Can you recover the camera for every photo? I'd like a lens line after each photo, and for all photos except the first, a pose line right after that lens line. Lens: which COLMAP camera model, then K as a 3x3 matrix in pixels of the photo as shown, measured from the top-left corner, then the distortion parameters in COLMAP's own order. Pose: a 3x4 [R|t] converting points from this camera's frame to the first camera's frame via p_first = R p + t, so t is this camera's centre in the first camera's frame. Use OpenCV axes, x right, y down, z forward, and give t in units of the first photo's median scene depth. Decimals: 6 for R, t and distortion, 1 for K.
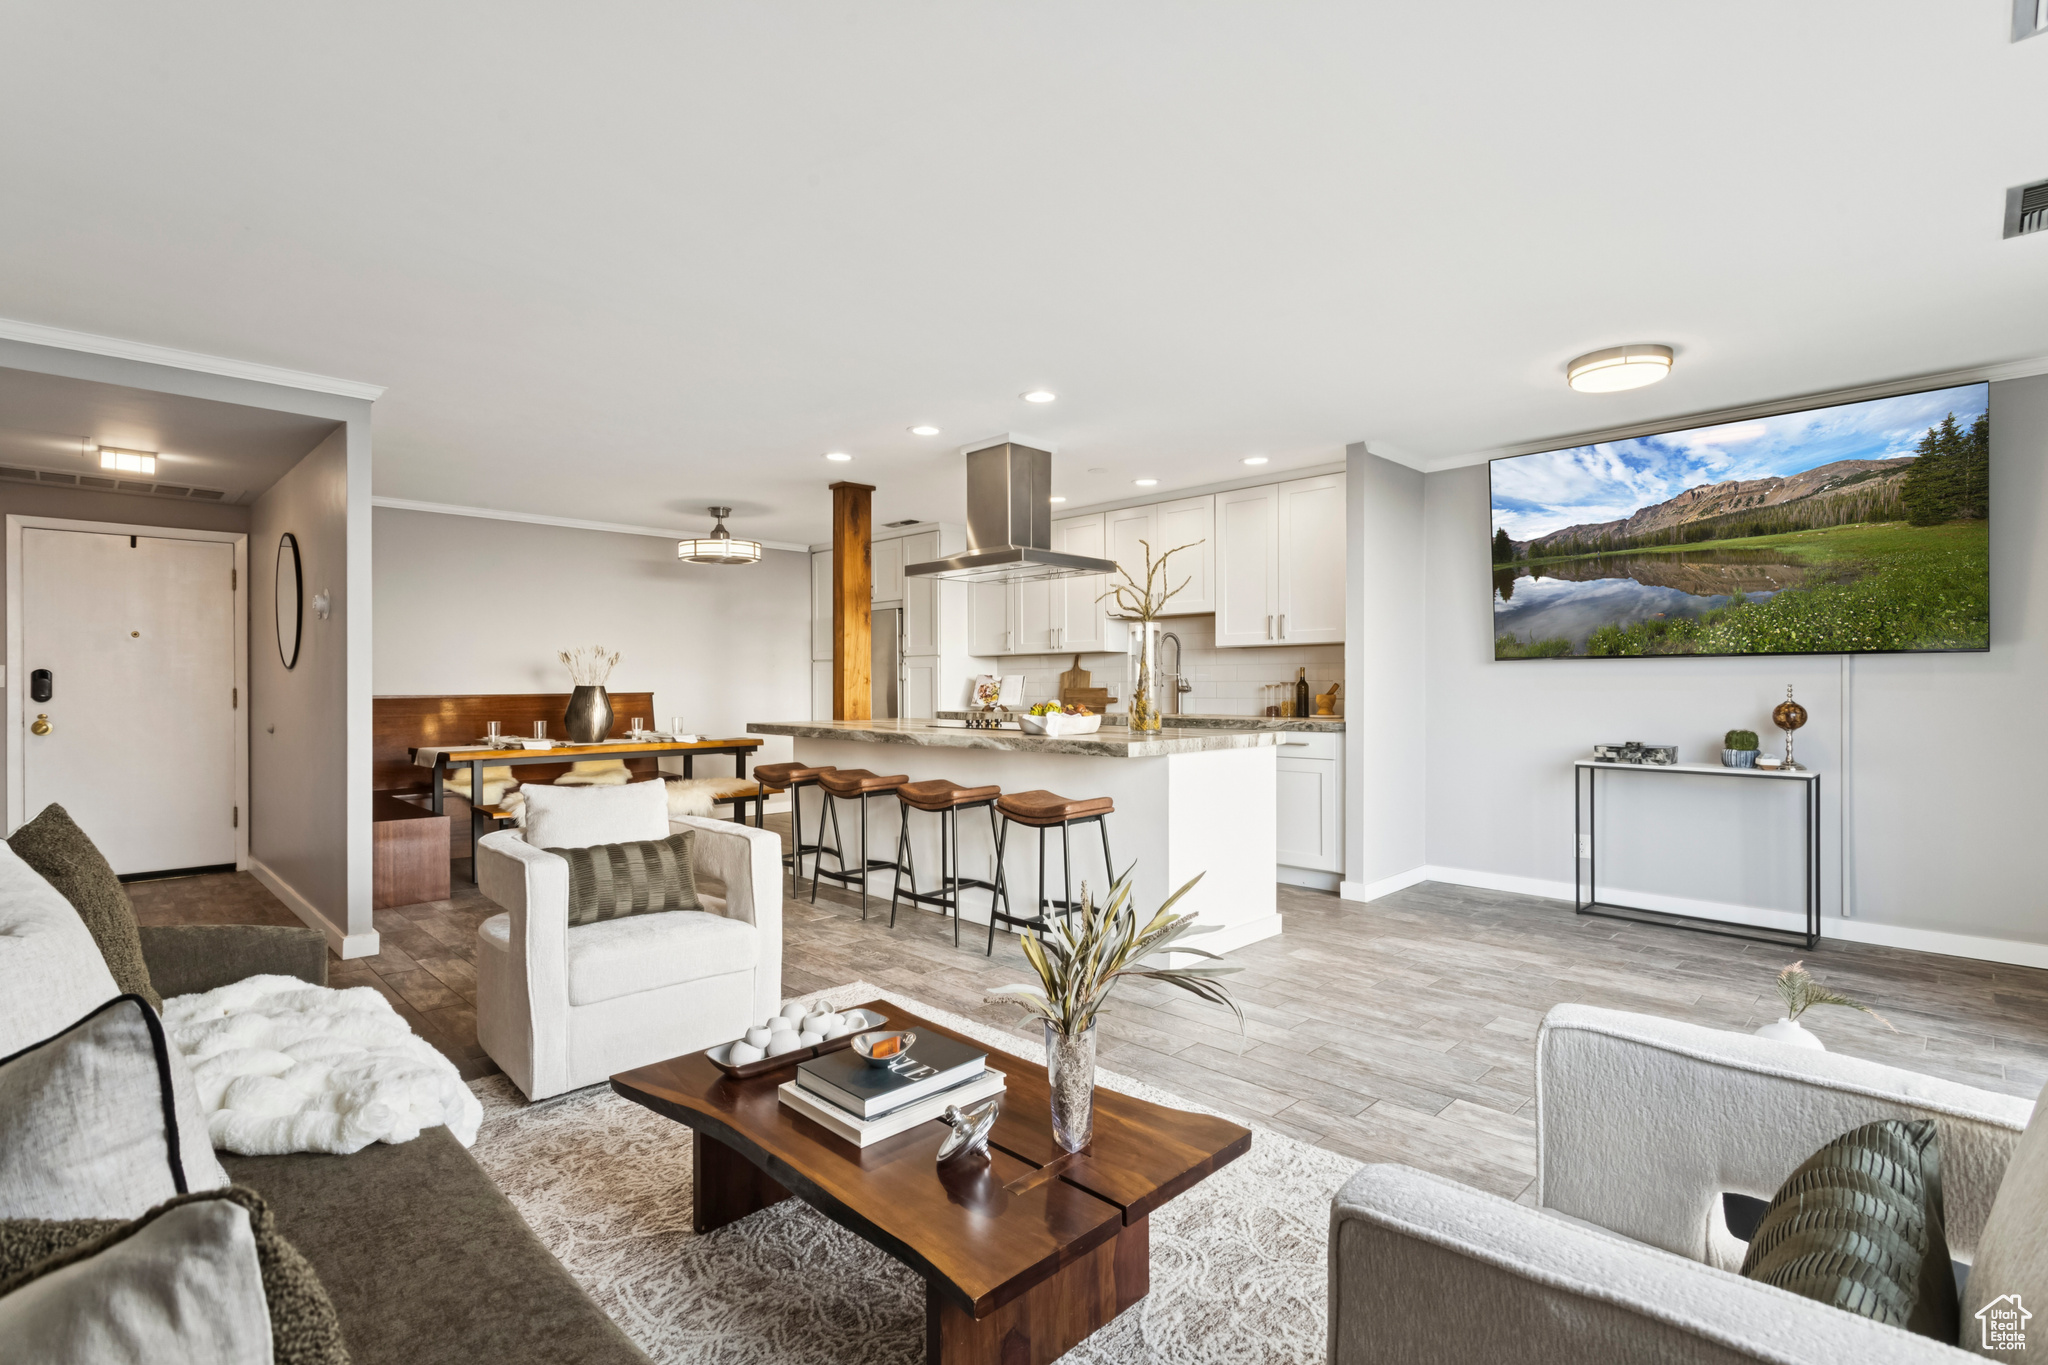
lens RADIAL K [[972.1, 0, 1022.6], [0, 972.1, 684.7], [0, 0, 1]] dist [0.001801, 0.000851]
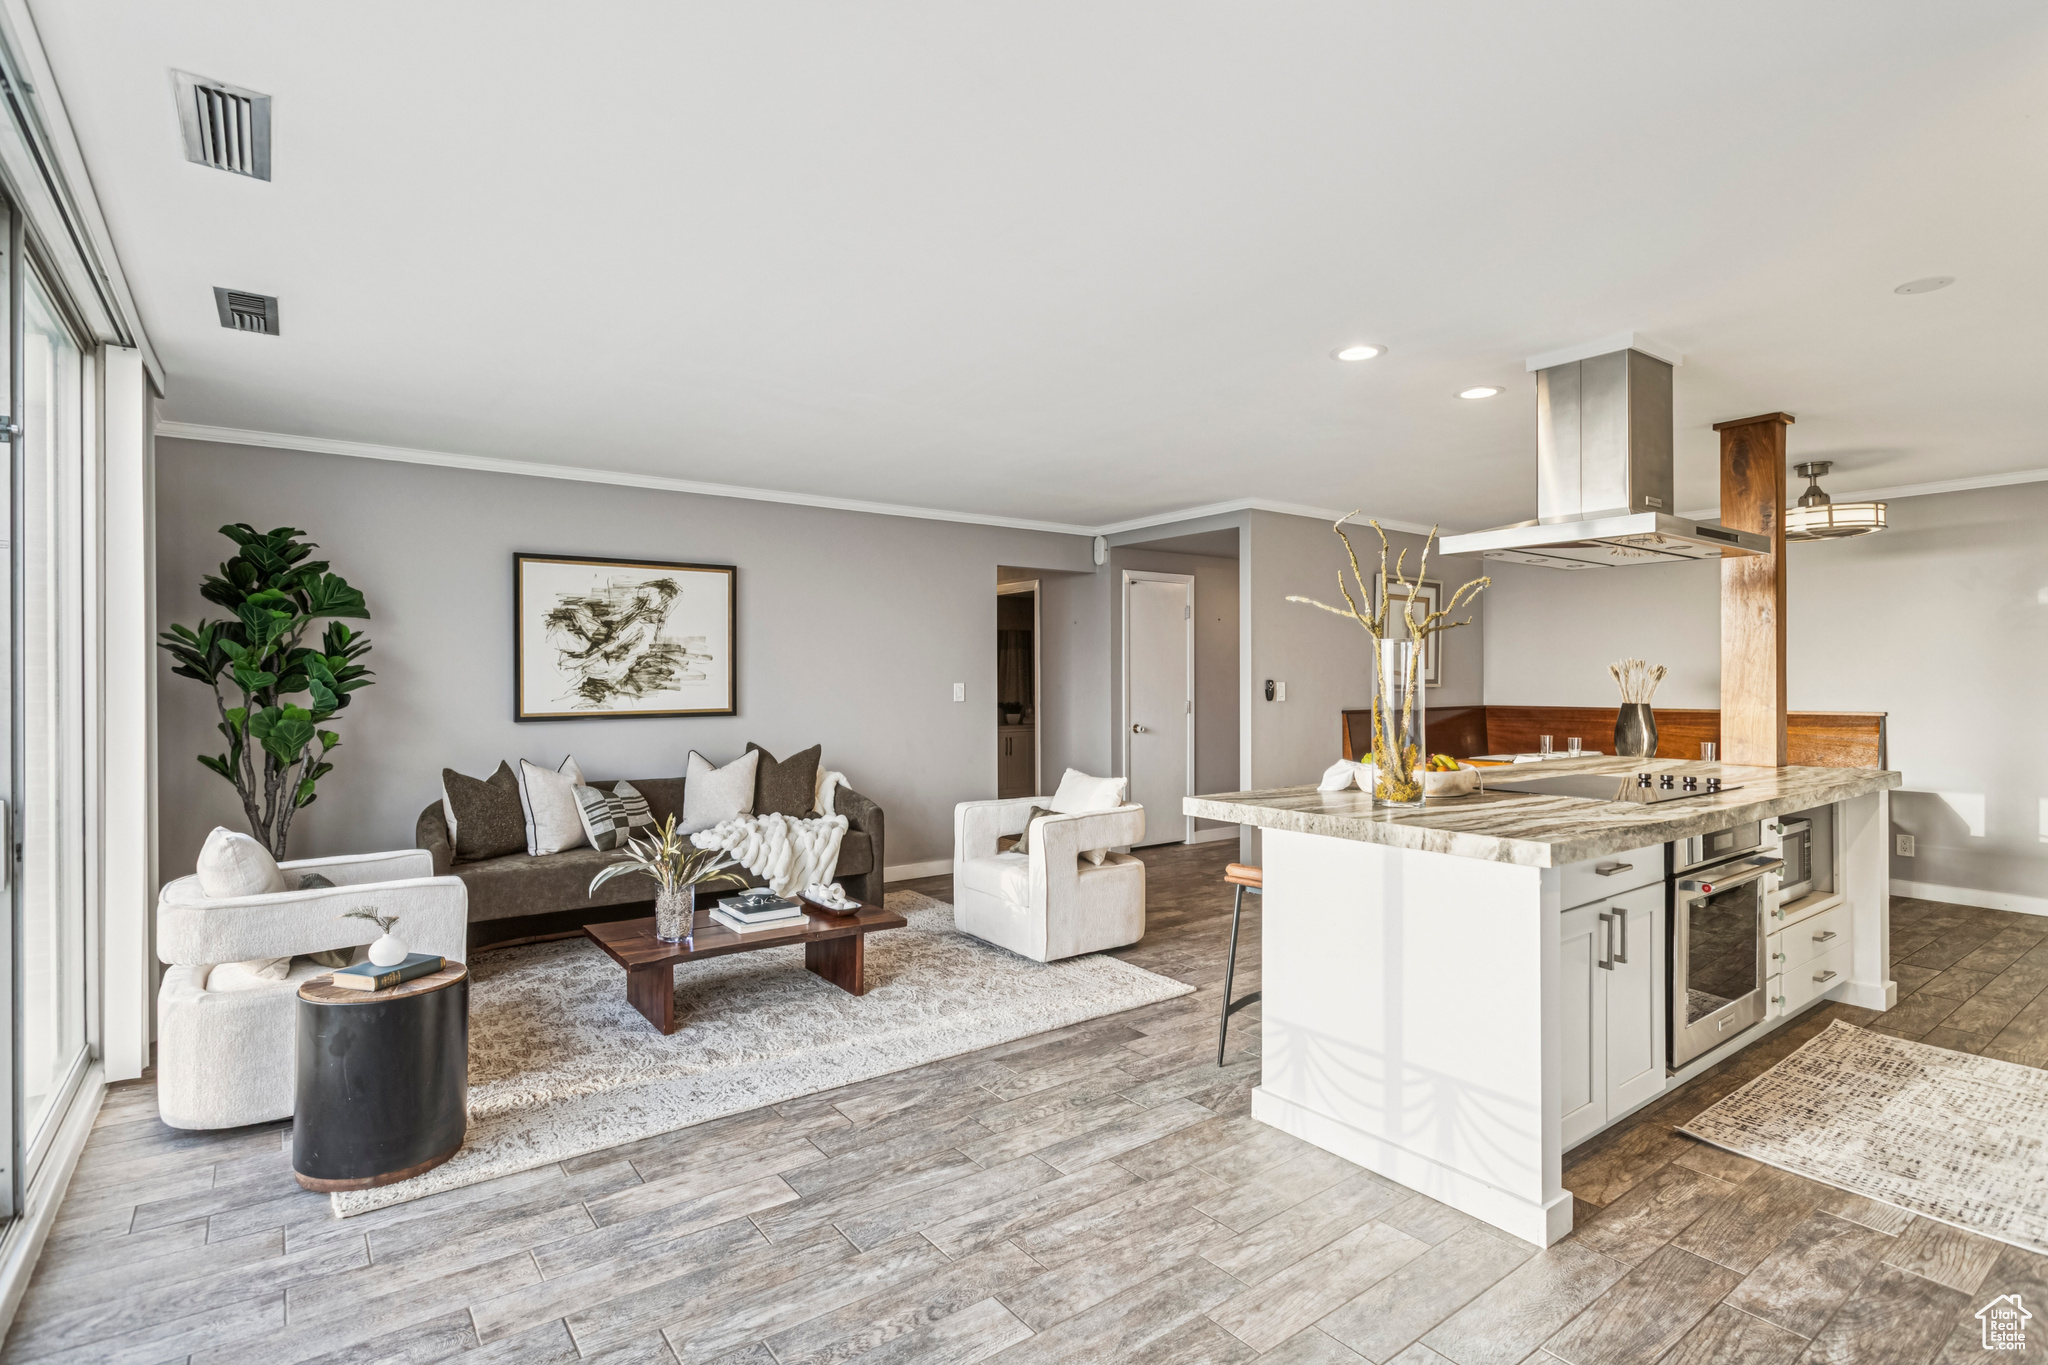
lens RADIAL K [[991.9, 0, 1011.7], [0, 991.9, 677.5], [0, 0, 1]] dist [-0.002688, 0.001791]
pose [[-0.148140, 0.002110, -0.988964, 0.670211], [0.001528, 0.999997, 0.001904, -0.031375], [0.988965, -0.001229, -0.148143, 0.670219]]
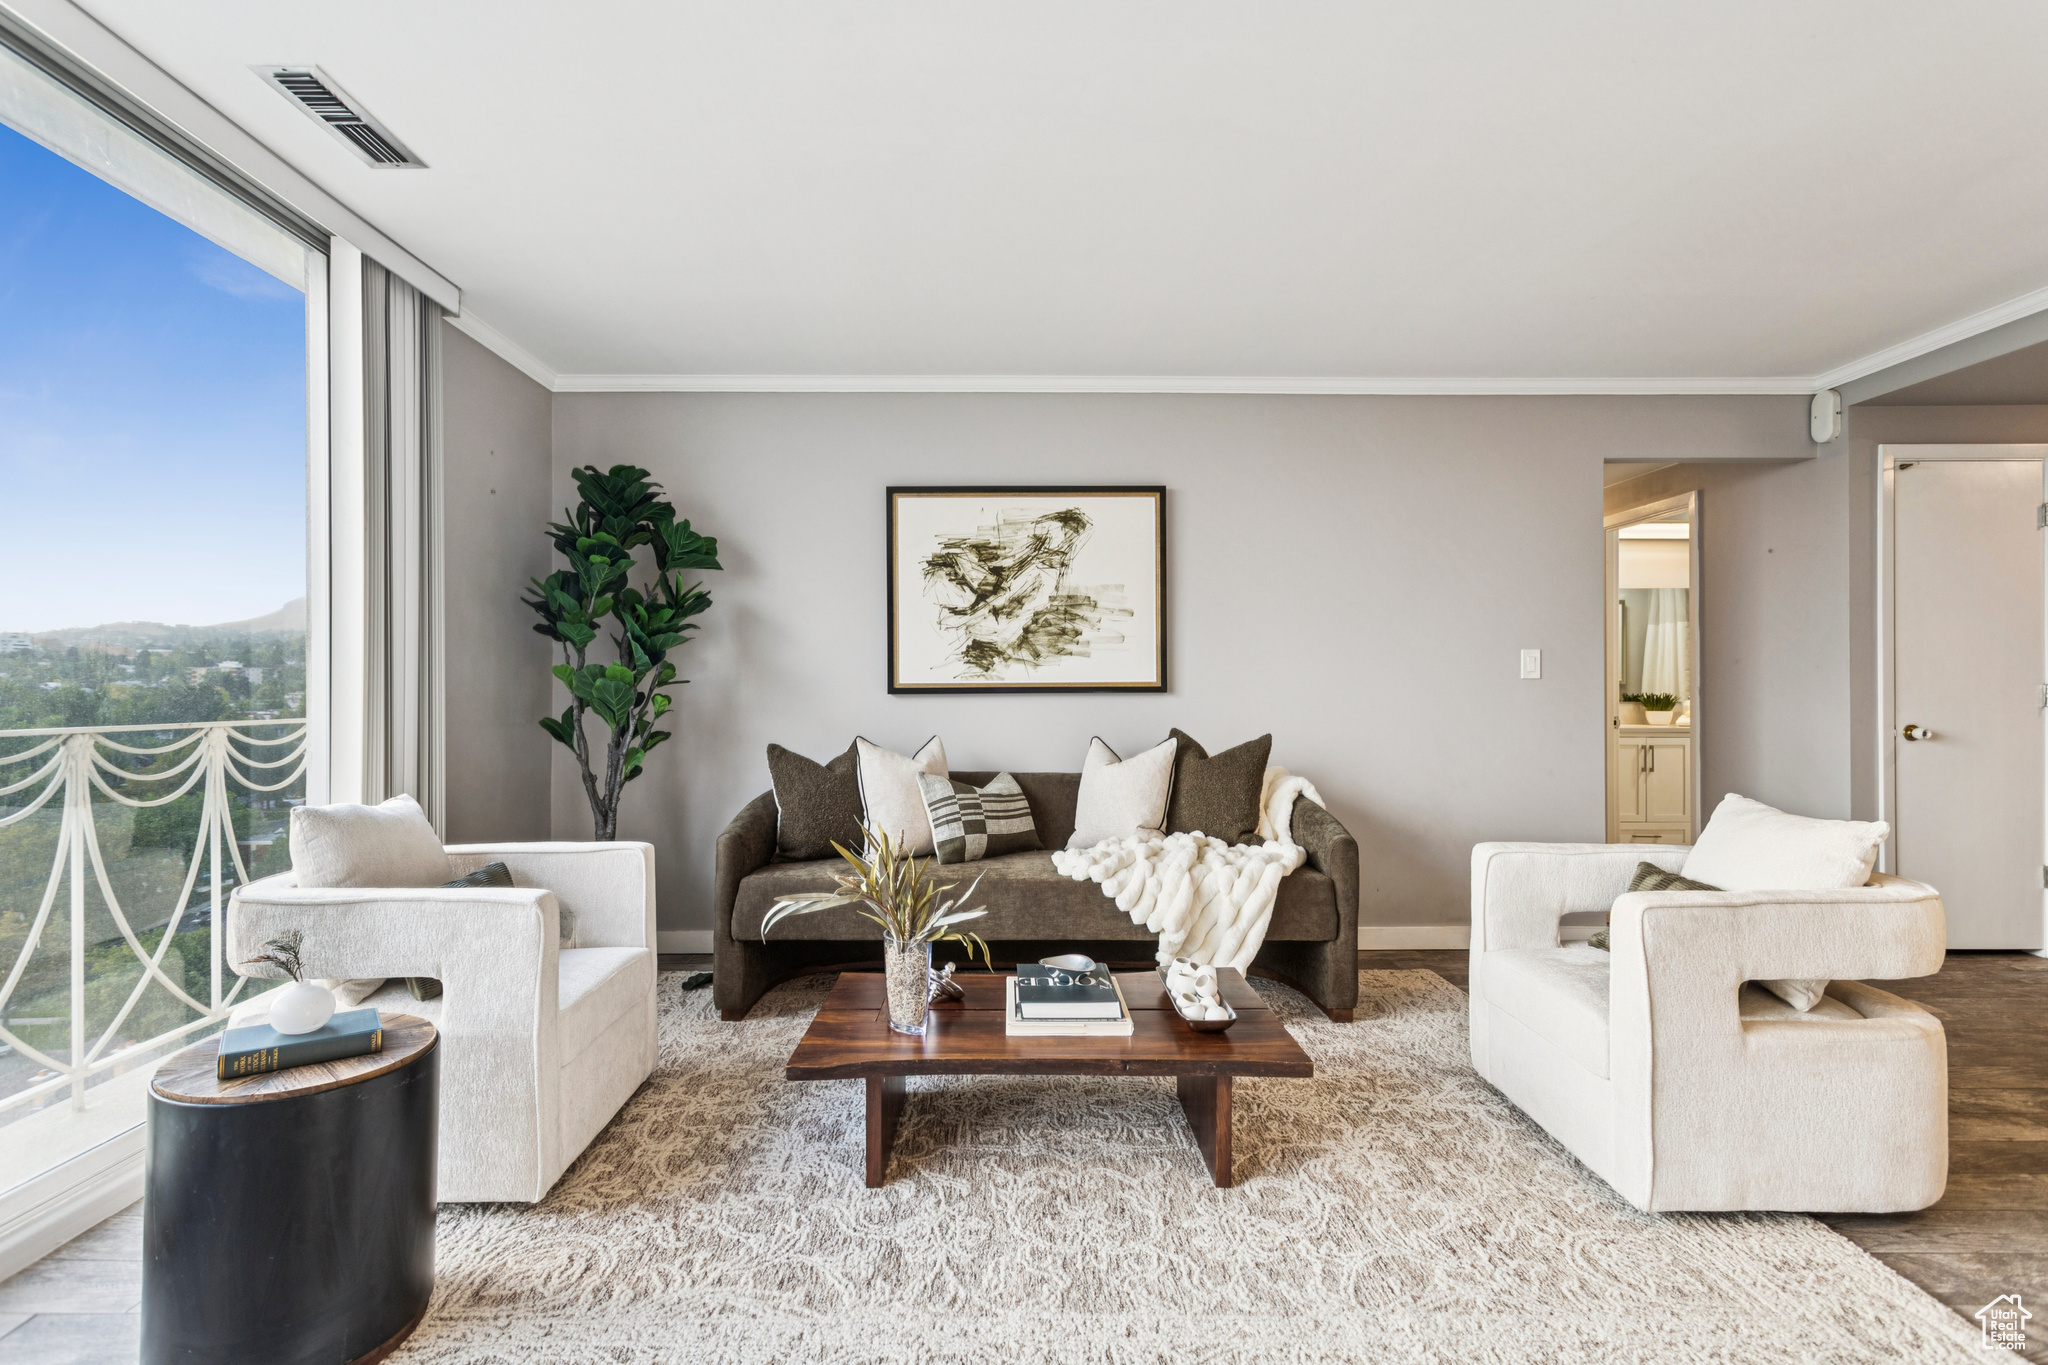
lens RADIAL K [[971.0, 0, 1011.5], [0, 971.0, 685.6], [0, 0, 1]] dist [0.003202, 0.002034]
pose [[-0.694289, 0.001278, -0.719695, 0.287745], [0.002167, 0.999998, -0.000315, 0.006071], [0.719693, -0.001778, -0.694290, 0.658399]]
